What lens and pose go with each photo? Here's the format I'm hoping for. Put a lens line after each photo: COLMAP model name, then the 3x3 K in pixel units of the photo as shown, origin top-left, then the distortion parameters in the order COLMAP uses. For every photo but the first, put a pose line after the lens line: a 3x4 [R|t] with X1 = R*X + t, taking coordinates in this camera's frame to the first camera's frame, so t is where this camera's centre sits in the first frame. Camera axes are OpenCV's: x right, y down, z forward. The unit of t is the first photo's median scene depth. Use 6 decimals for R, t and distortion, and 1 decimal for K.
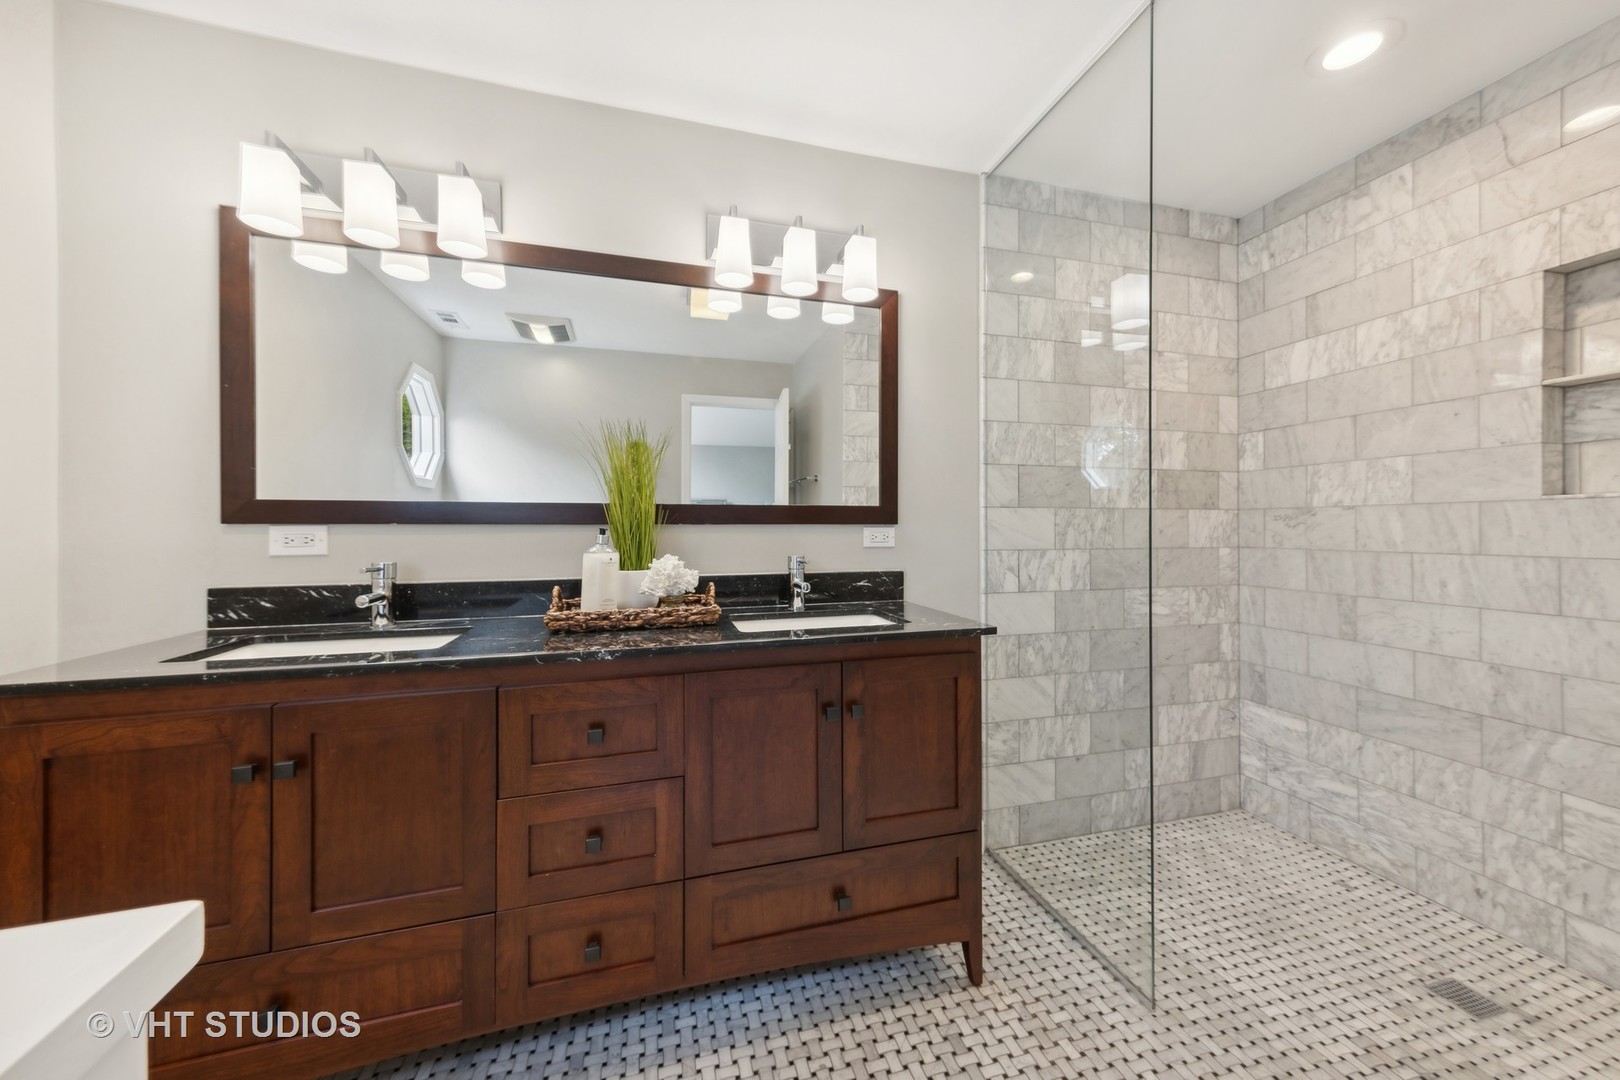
lens RADIAL K [[586.7, 0, 816.0], [0, 586.7, 518.8], [0, 0, 1]] dist [0.001927, 0.000110]
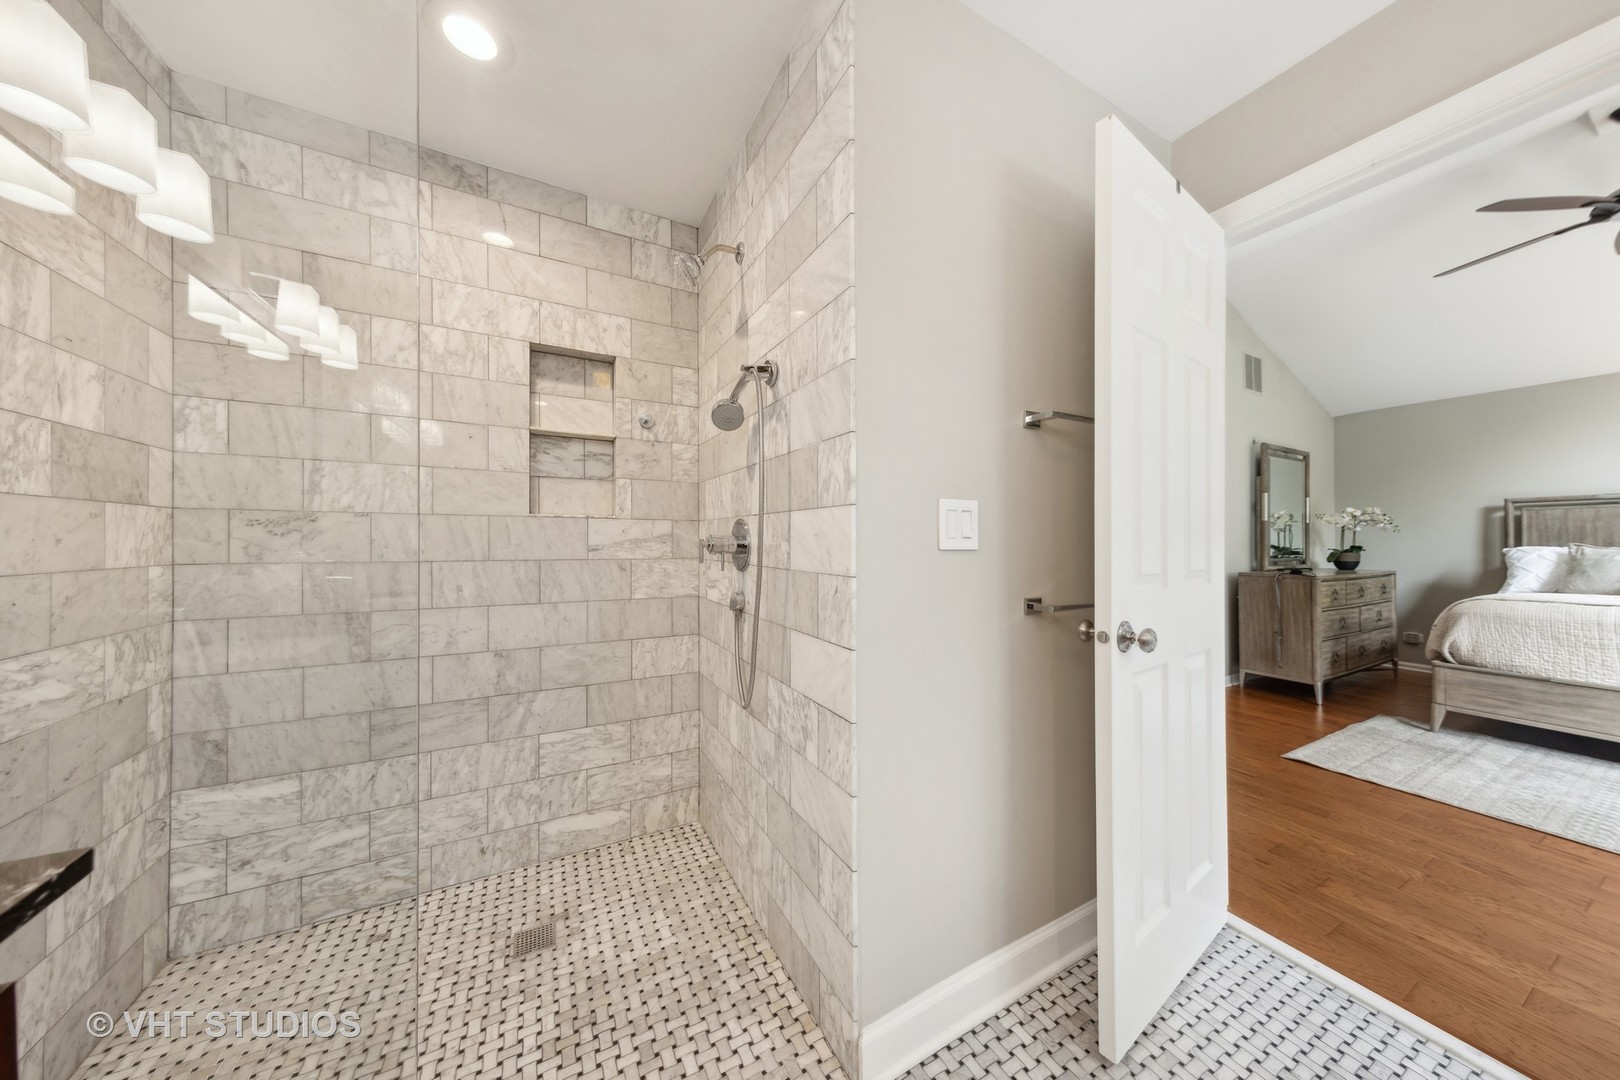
lens RADIAL K [[521.2, 0, 830.8], [0, 521.2, 535.6], [0, 0, 1]] dist [0.010632, -0.000108]
pose [[-0.236126, 0.010311, 0.971668, -0.043975], [-0.021247, 0.999650, -0.015771, 0.011350], [-0.971490, -0.024369, -0.235825, 0.504302]]
